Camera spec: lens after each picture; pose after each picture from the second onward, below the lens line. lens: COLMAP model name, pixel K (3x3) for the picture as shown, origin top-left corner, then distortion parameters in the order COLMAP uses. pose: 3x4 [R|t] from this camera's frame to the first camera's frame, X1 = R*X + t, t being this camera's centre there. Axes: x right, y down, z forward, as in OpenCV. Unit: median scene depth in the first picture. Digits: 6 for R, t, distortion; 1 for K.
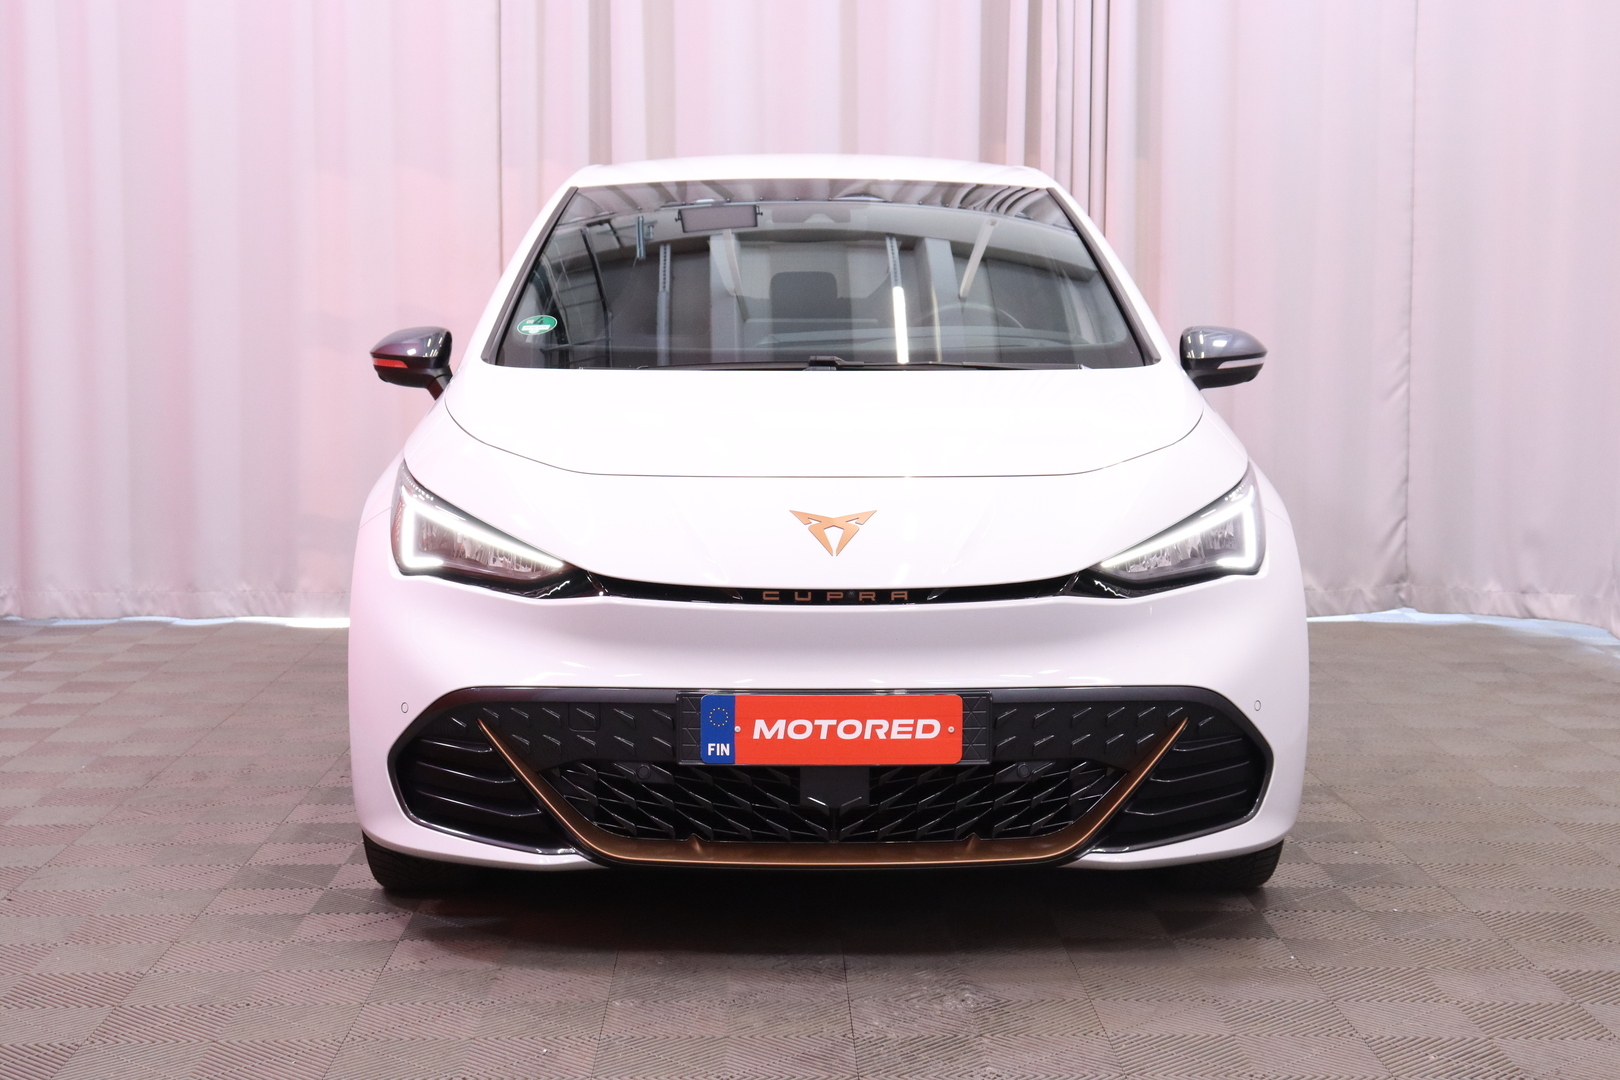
lens RADIAL K [[2511.3, 0, 810.0], [0, 2511.3, 540.0], [0, 0, 1]] dist [-0.008169, -0.170664]
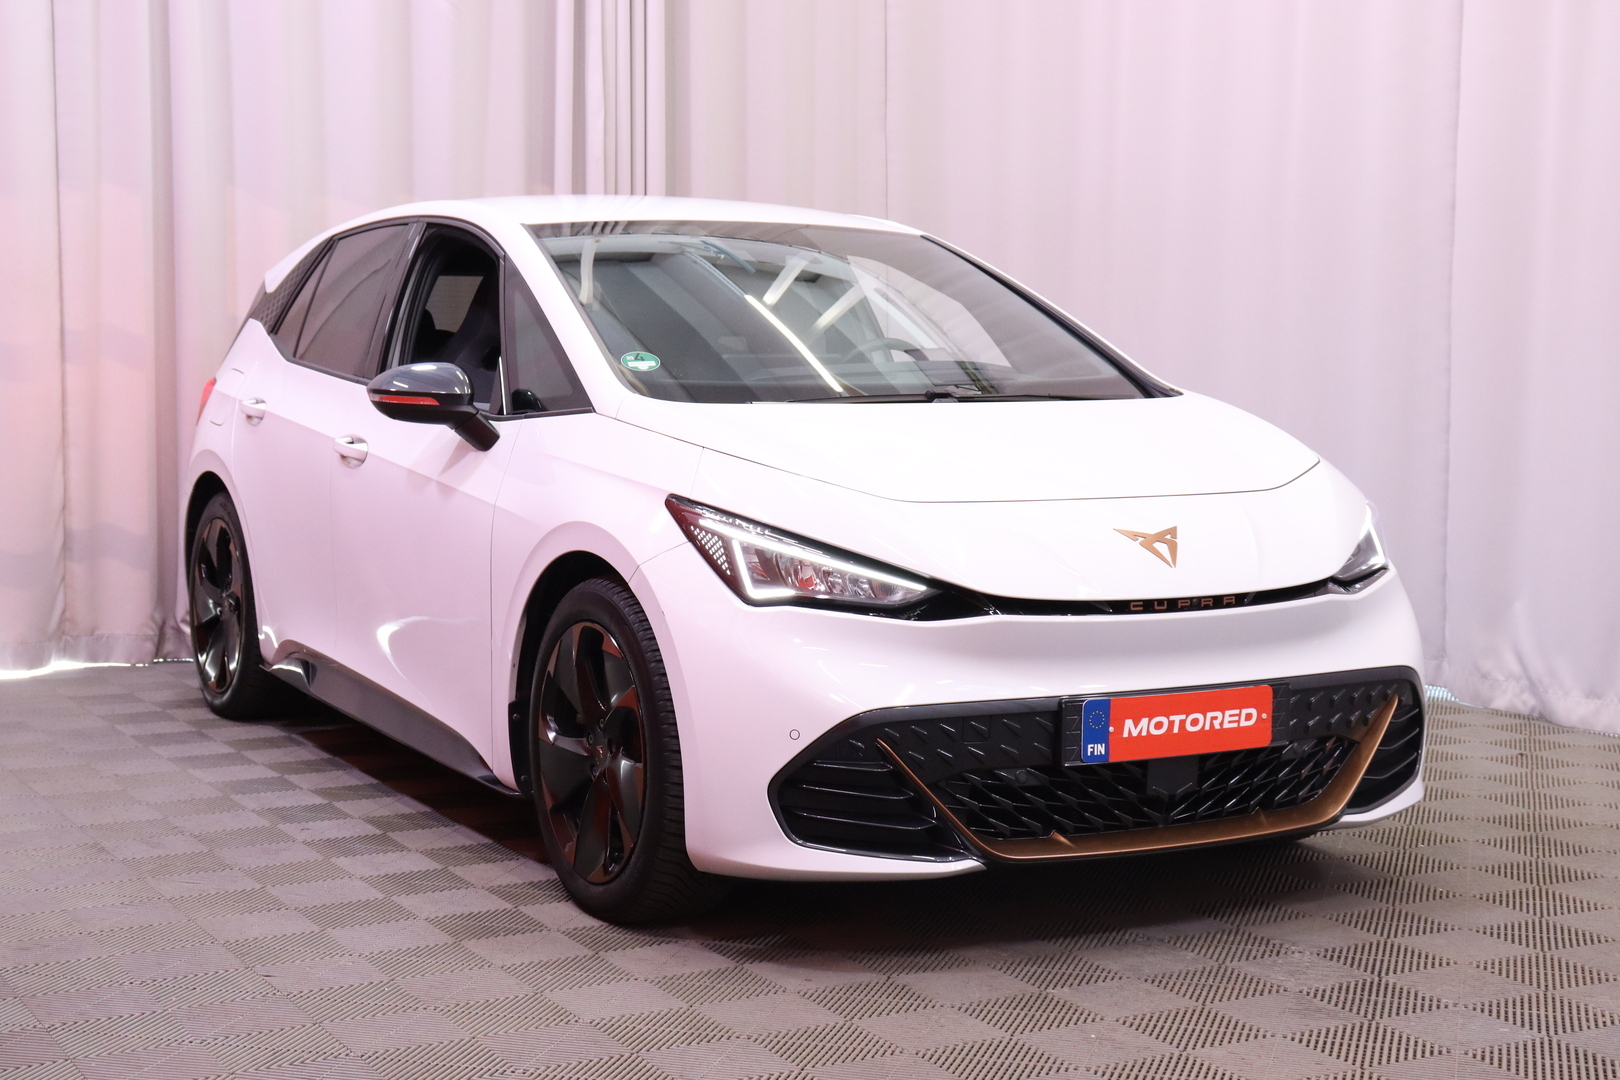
lens RADIAL K [[2511.3, 0, 810.0], [0, 2511.3, 540.0], [0, 0, 1]] dist [-0.008169, -0.170664]
pose [[0.884363, -0.037911, 0.465258, -0.647538], [0.042948, 0.999077, -0.000228, -0.012593], [-0.464821, 0.020184, 0.885175, 0.089184]]
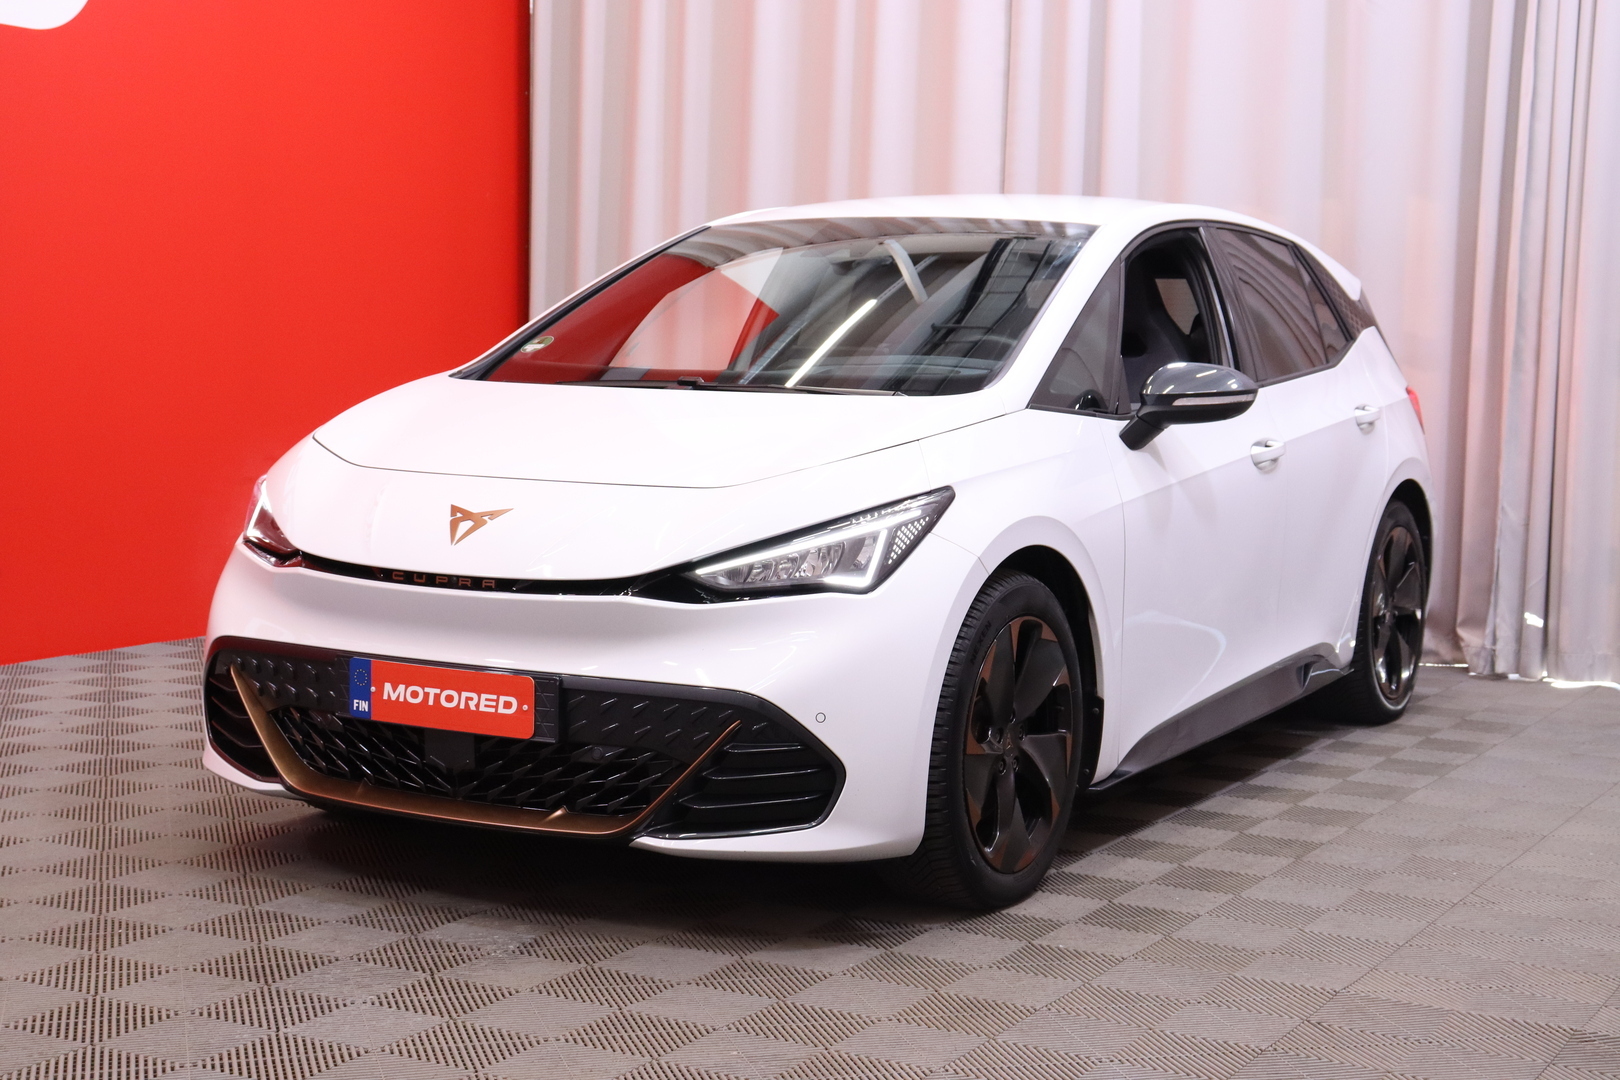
lens RADIAL K [[2377.3, 0, 810.0], [0, 2377.3, 540.0], [0, 0, 1]] dist [0.028402, 0.061686]
pose [[0.863046, 0.061174, -0.501408, 0.683796], [-0.067587, 0.997699, 0.005391, -0.012488], [0.500584, 0.029236, 0.865194, 0.151786]]
